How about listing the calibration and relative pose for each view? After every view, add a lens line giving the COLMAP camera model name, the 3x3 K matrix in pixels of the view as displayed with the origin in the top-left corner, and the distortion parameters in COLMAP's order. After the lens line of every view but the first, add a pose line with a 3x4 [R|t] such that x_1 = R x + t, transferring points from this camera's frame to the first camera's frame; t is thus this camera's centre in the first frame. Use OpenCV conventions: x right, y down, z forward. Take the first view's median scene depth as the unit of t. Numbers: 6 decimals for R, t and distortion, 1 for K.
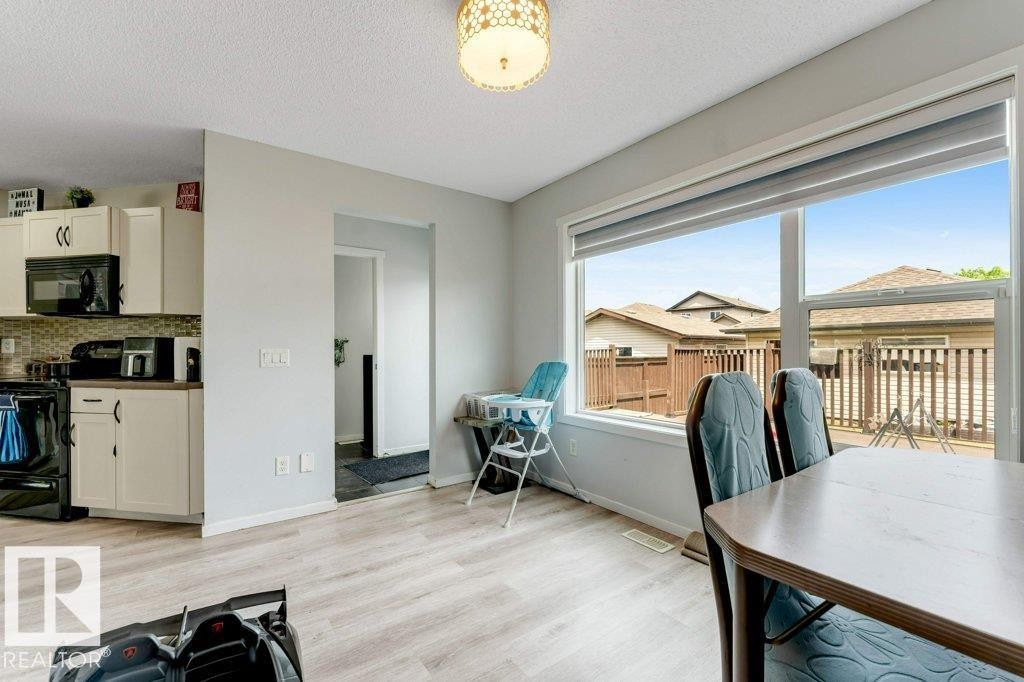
lens RADIAL K [[426.6, 0, 495.1], [0, 426.6, 351.6], [0, 0, 1]] dist [0.000181, -0.000020]
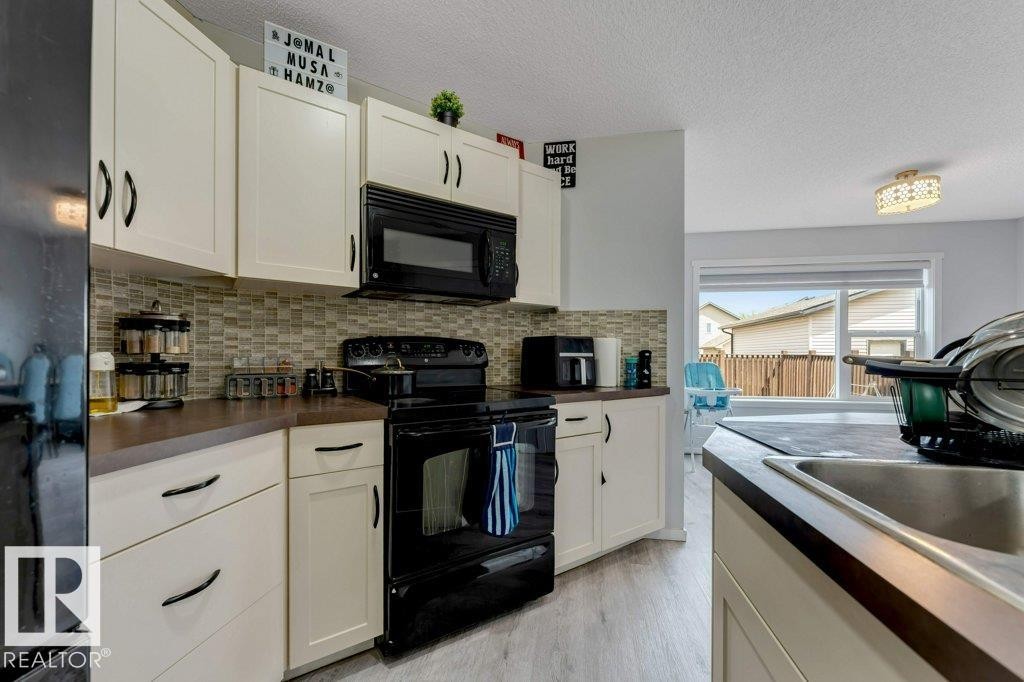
lens RADIAL K [[426.6, 0, 495.1], [0, 426.6, 351.6], [0, 0, 1]] dist [0.000181, -0.000020]
pose [[0.697820, 0.010166, 0.716201, -1.414054], [0.001031, 0.999884, -0.015198, 0.007488], [-0.716272, 0.011344, 0.697729, 0.521972]]
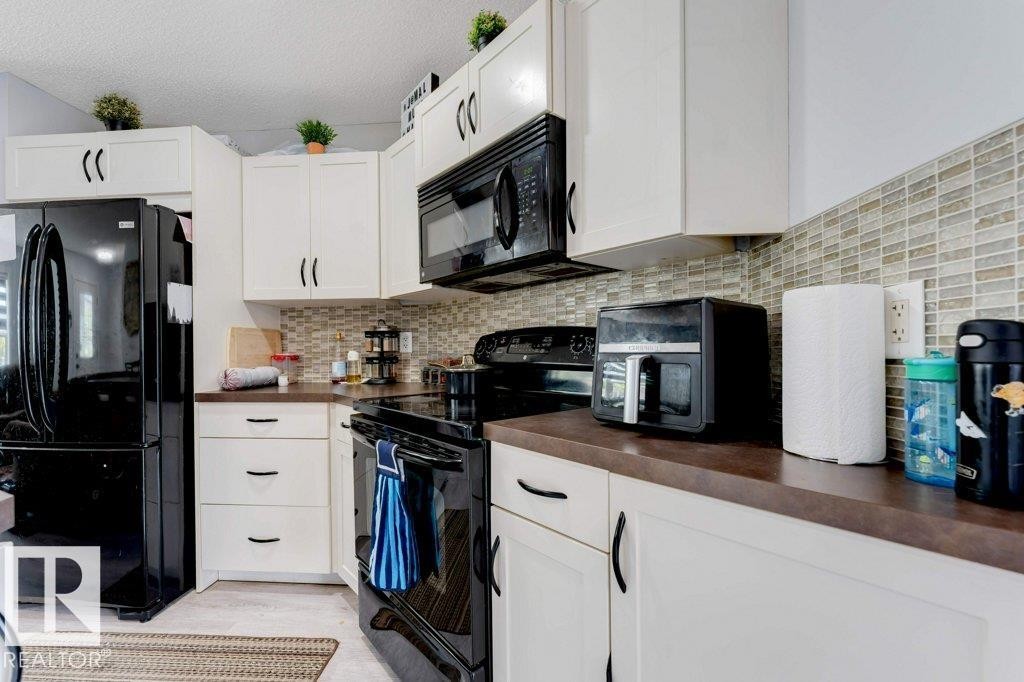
lens RADIAL K [[426.6, 0, 495.1], [0, 426.6, 351.6], [0, 0, 1]] dist [0.000181, -0.000020]
pose [[0.774059, -0.005104, -0.633093, -0.673502], [0.007867, 0.999968, 0.001557, 0.002208], [0.633065, -0.006186, 0.774074, 0.634795]]
